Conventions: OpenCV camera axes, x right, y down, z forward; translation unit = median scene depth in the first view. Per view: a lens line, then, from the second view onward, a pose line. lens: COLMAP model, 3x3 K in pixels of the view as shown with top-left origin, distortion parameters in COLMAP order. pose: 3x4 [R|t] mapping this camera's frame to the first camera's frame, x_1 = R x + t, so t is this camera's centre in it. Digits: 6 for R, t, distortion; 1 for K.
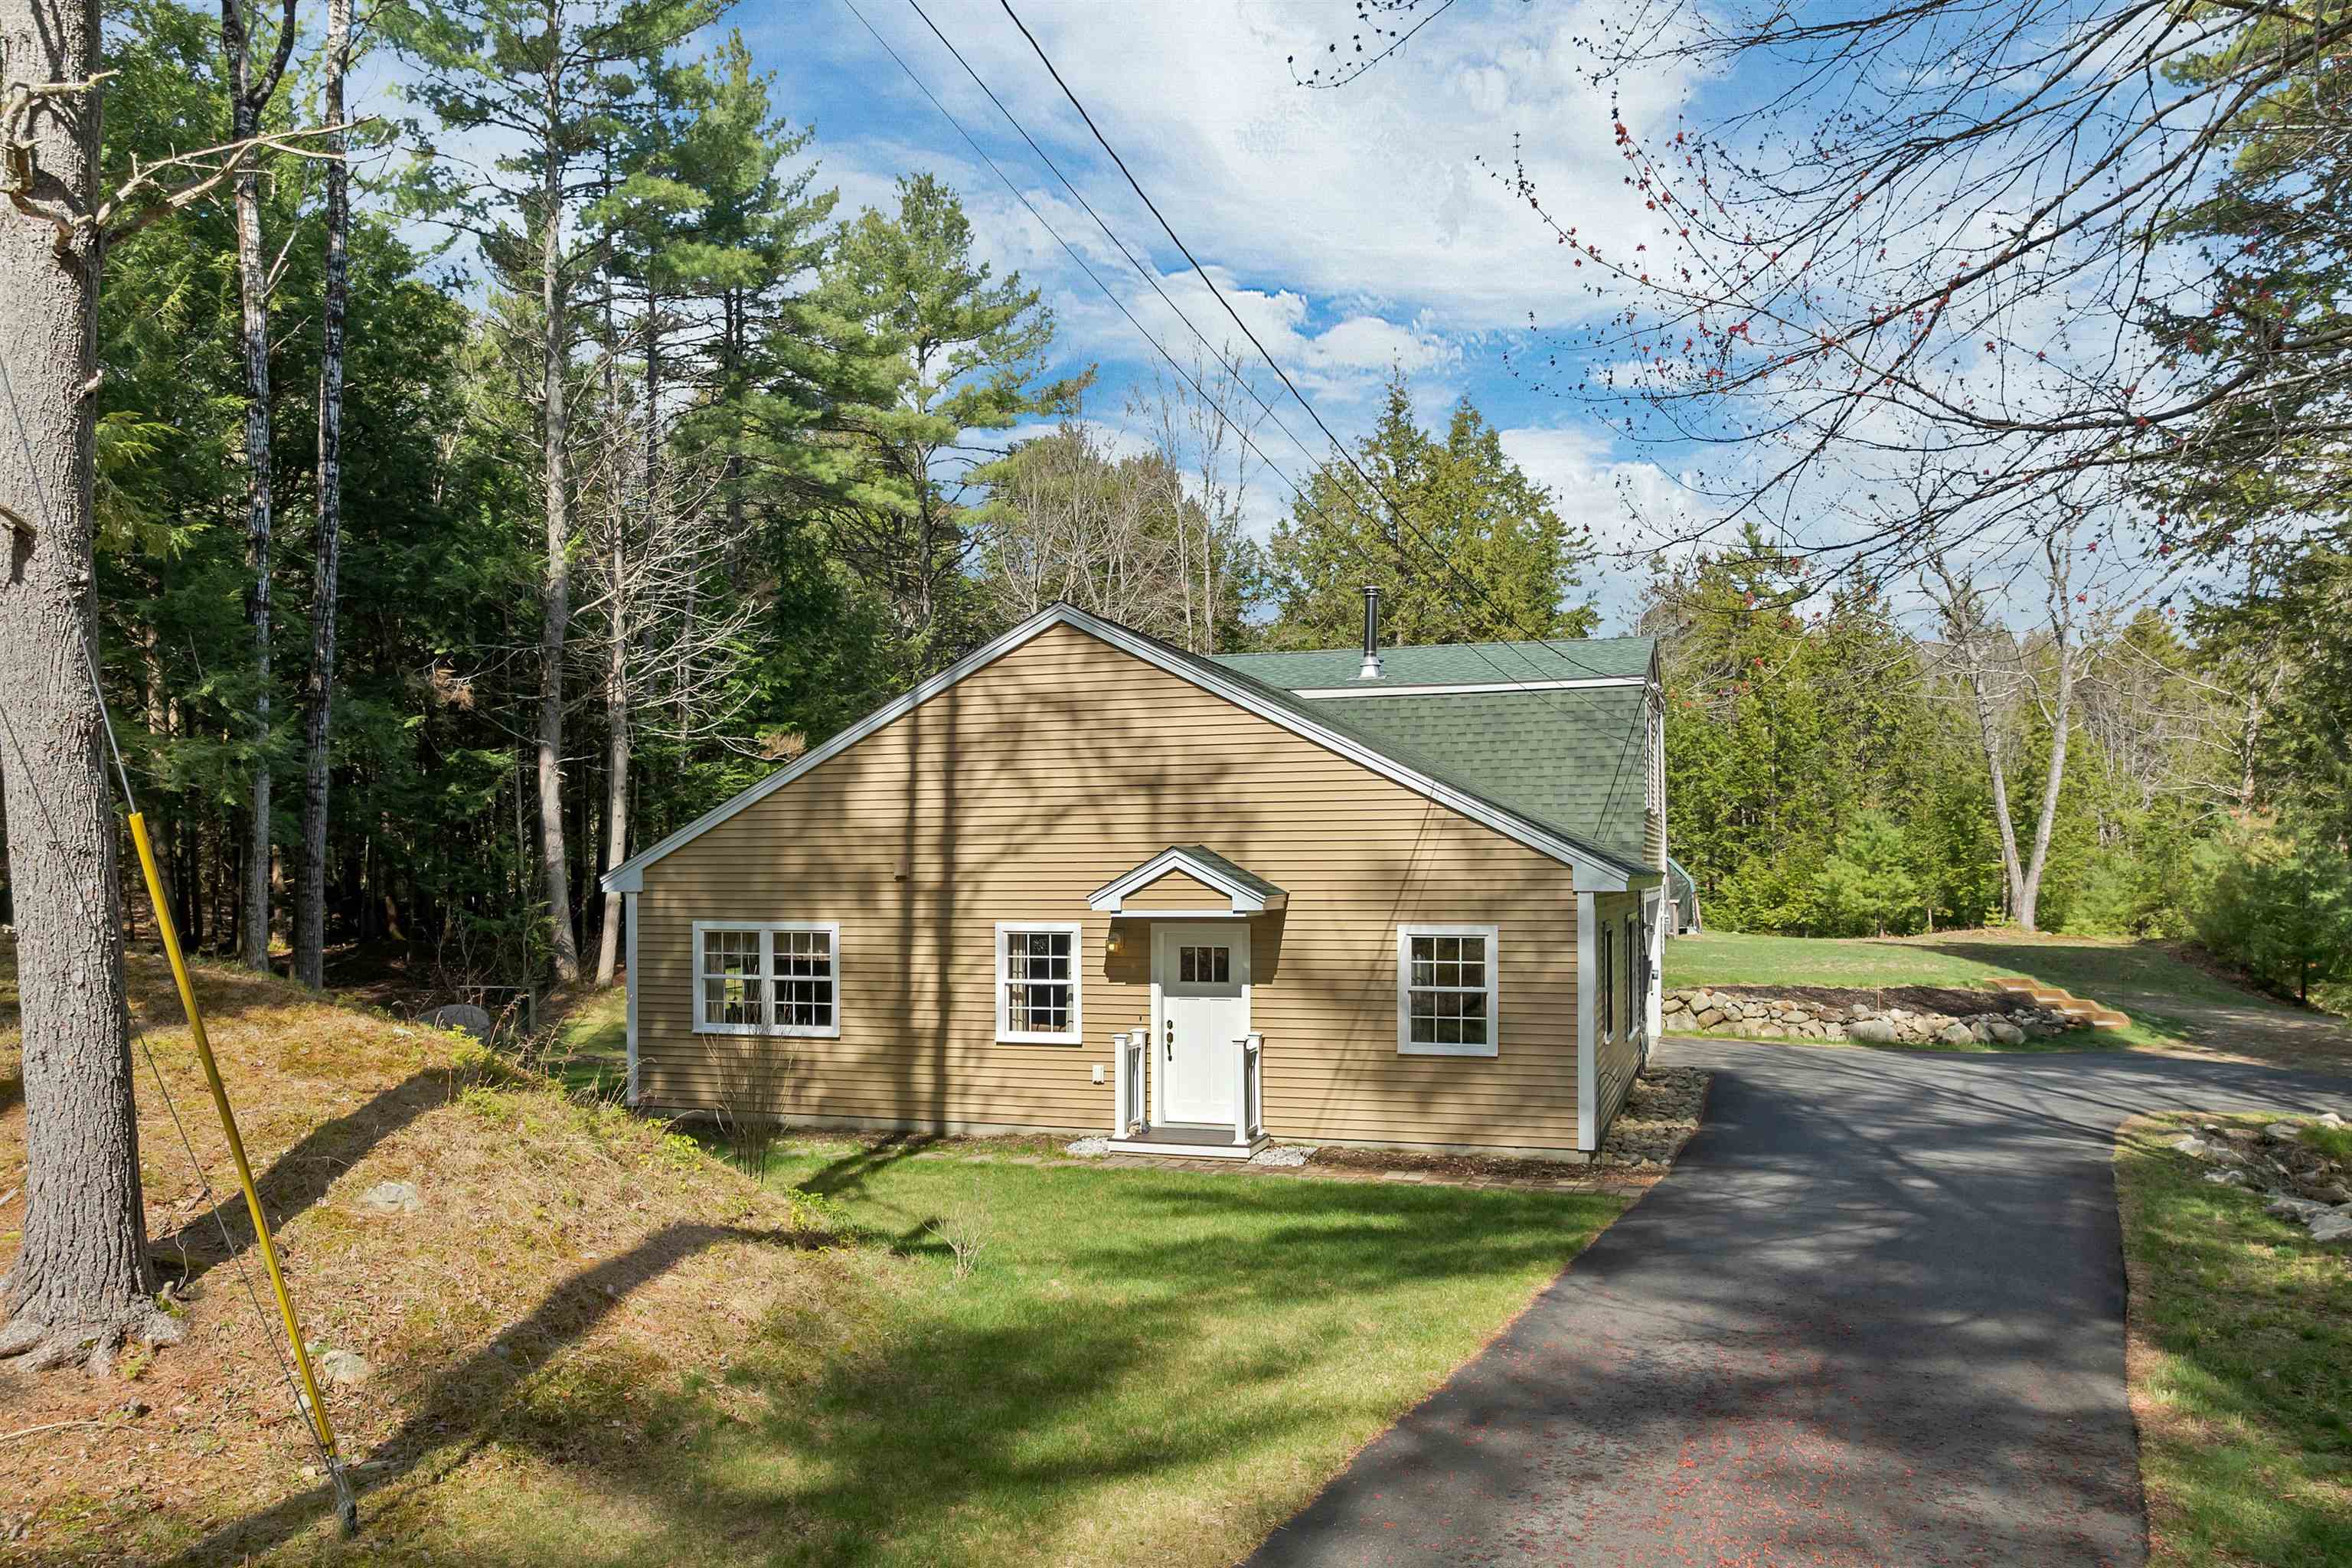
lens RADIAL K [[1687.7, 0, 1201.5], [0, 1687.7, 867.4], [0, 0, 1]] dist [-0.034838, 0.002982]
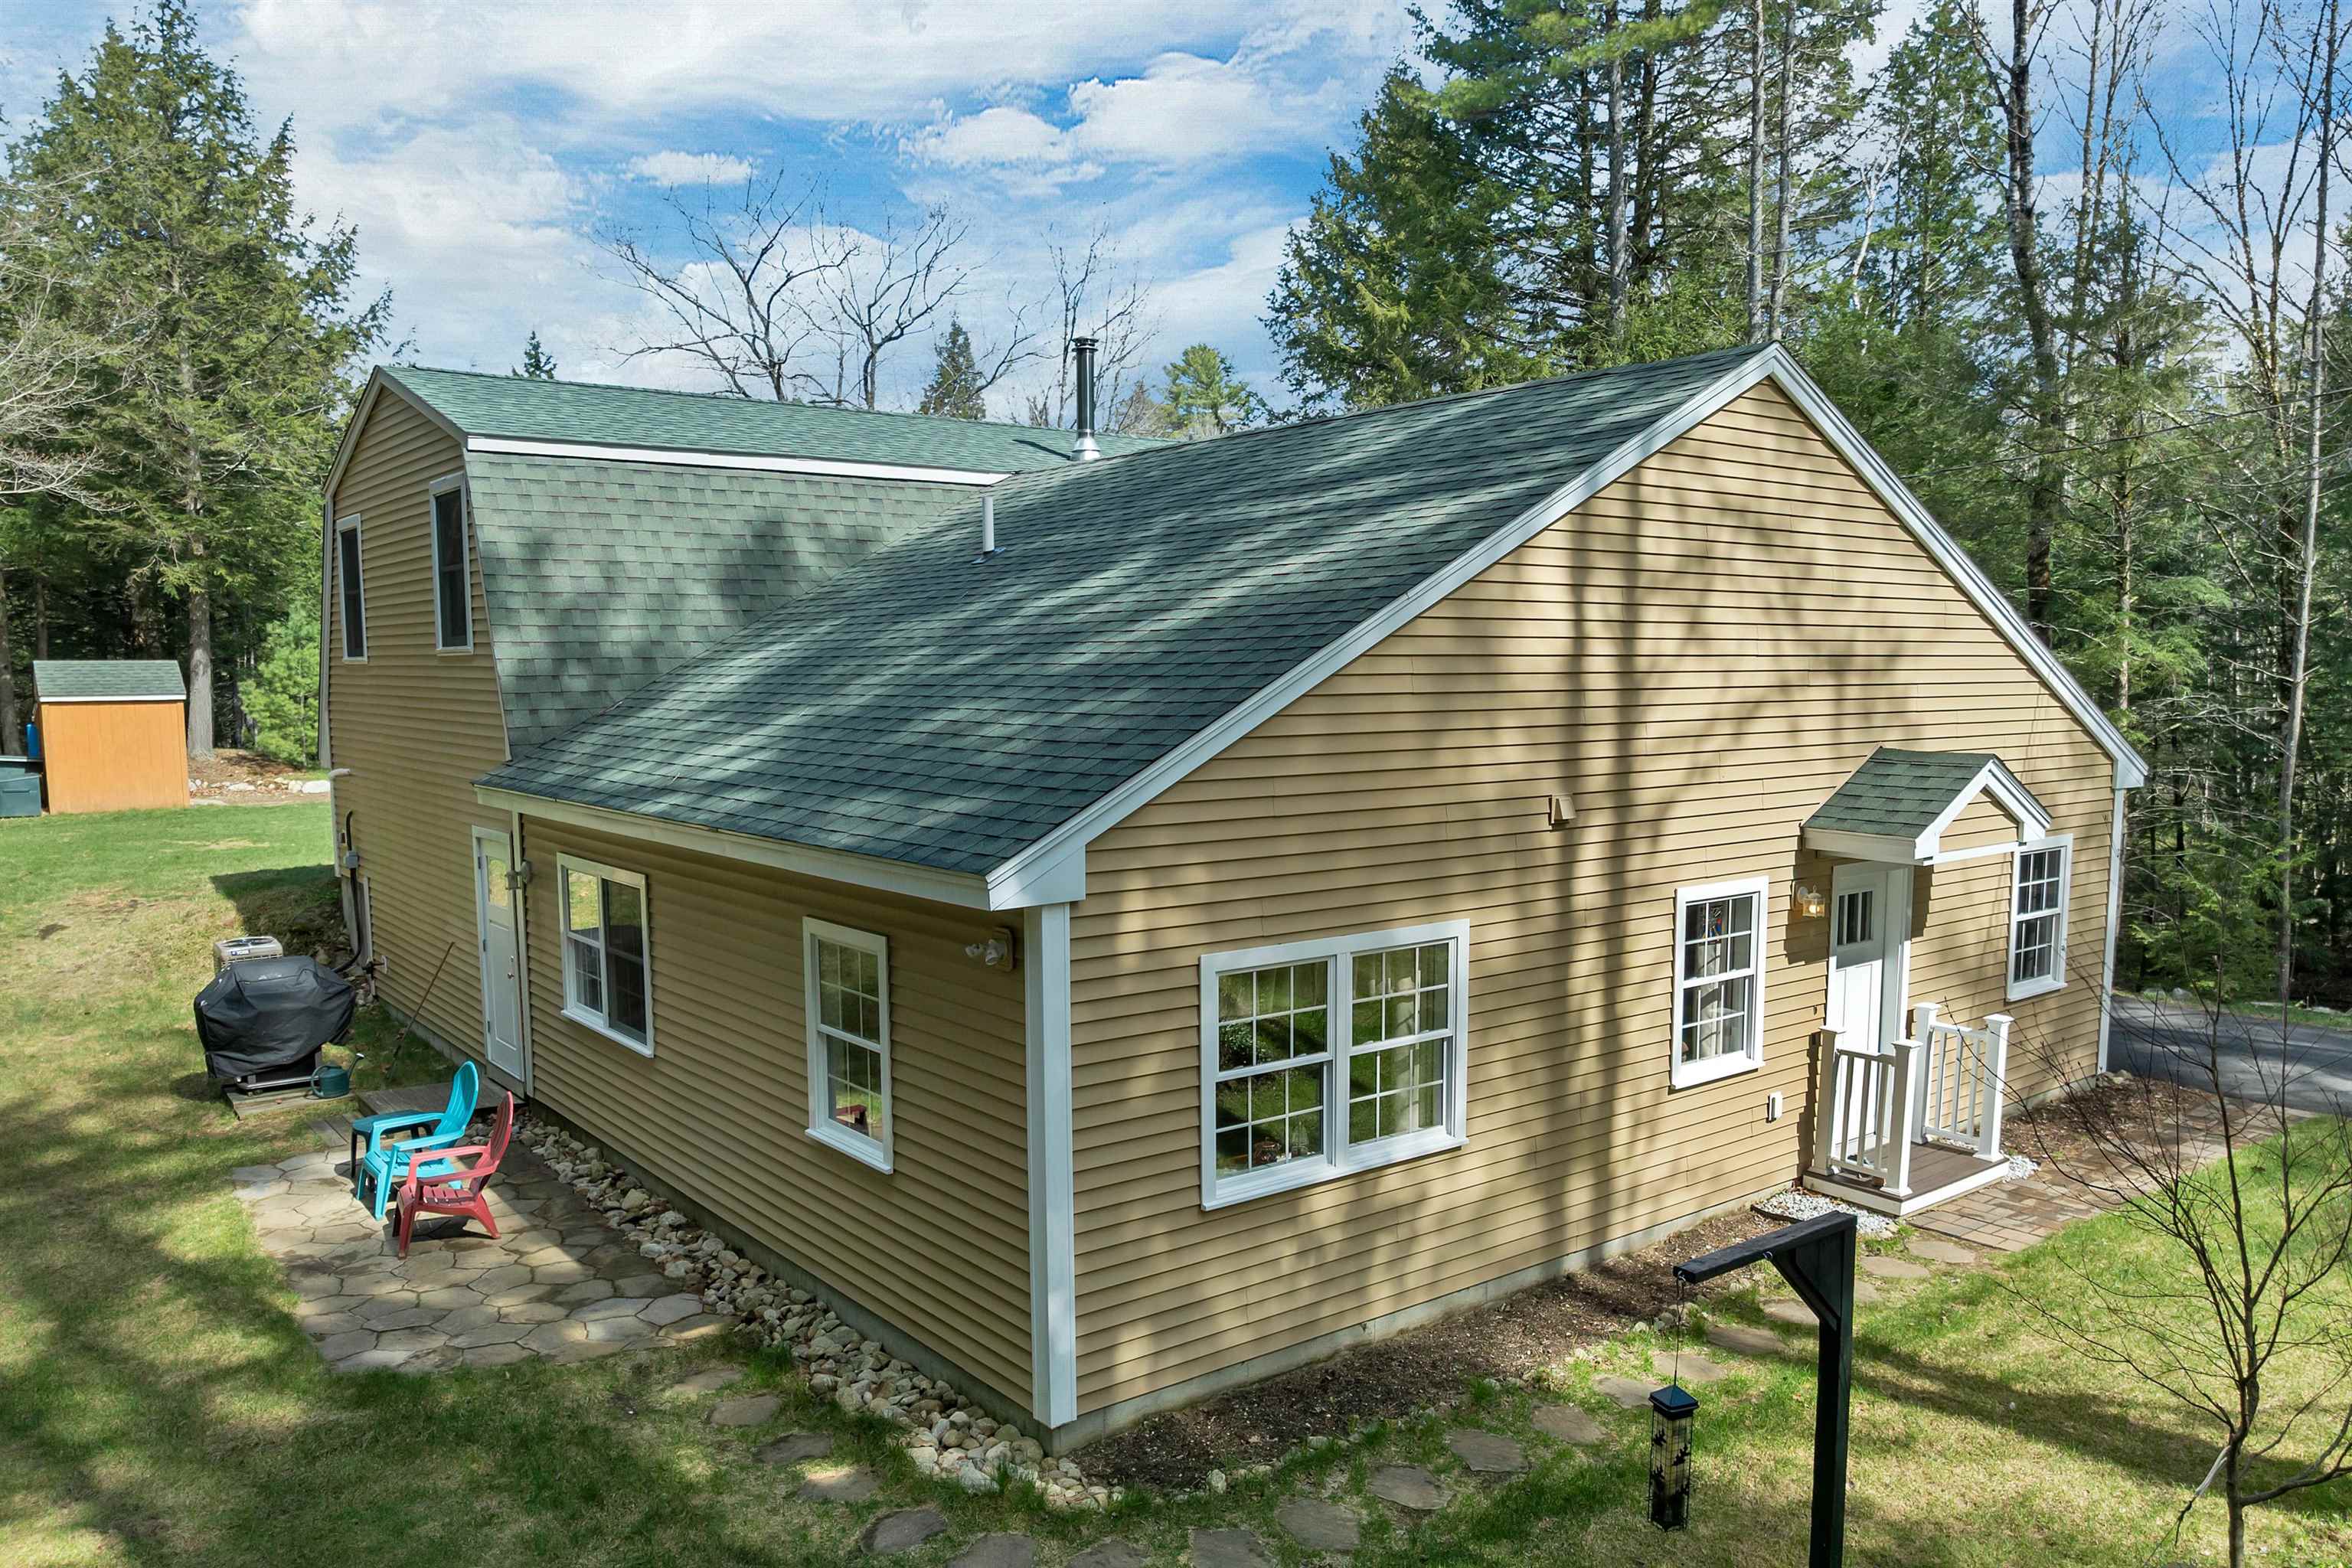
lens RADIAL K [[1687.7, 0, 1180.7], [0, 1687.7, 860.4], [0, 0, 1]] dist [-0.034838, 0.002982]
pose [[0.560466, -0.094120, 0.822812, -0.371804], [-0.000811, 0.993458, 0.114193, -0.023041], [-0.828177, -0.064669, 0.556723, 0.437838]]
